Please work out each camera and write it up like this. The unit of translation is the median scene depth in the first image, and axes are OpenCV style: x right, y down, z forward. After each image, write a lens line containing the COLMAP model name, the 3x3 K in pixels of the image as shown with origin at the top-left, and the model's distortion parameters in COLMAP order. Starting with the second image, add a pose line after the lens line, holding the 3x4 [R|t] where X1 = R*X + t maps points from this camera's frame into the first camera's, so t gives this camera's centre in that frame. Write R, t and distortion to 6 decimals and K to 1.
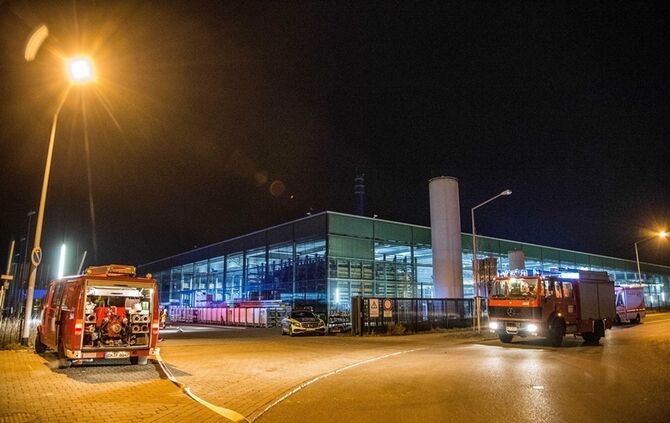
lens RADIAL K [[439.2, 0, 332.7], [0, 439.2, 225.1], [0, 0, 1]] dist [-0.113268, 0.067679]
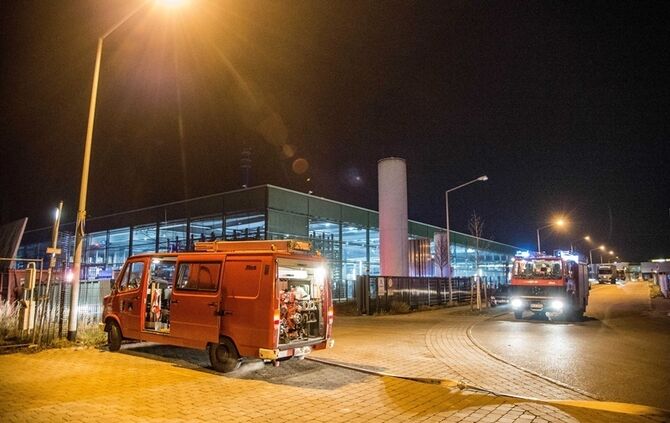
lens RADIAL K [[439.2, 0, 332.7], [0, 439.2, 225.1], [0, 0, 1]] dist [-0.113268, 0.067679]
pose [[0.960359, 0.036402, 0.276379, -0.165254], [-0.051142, 0.997617, 0.046310, 0.006240], [-0.274035, -0.058609, 0.959932, 0.049896]]
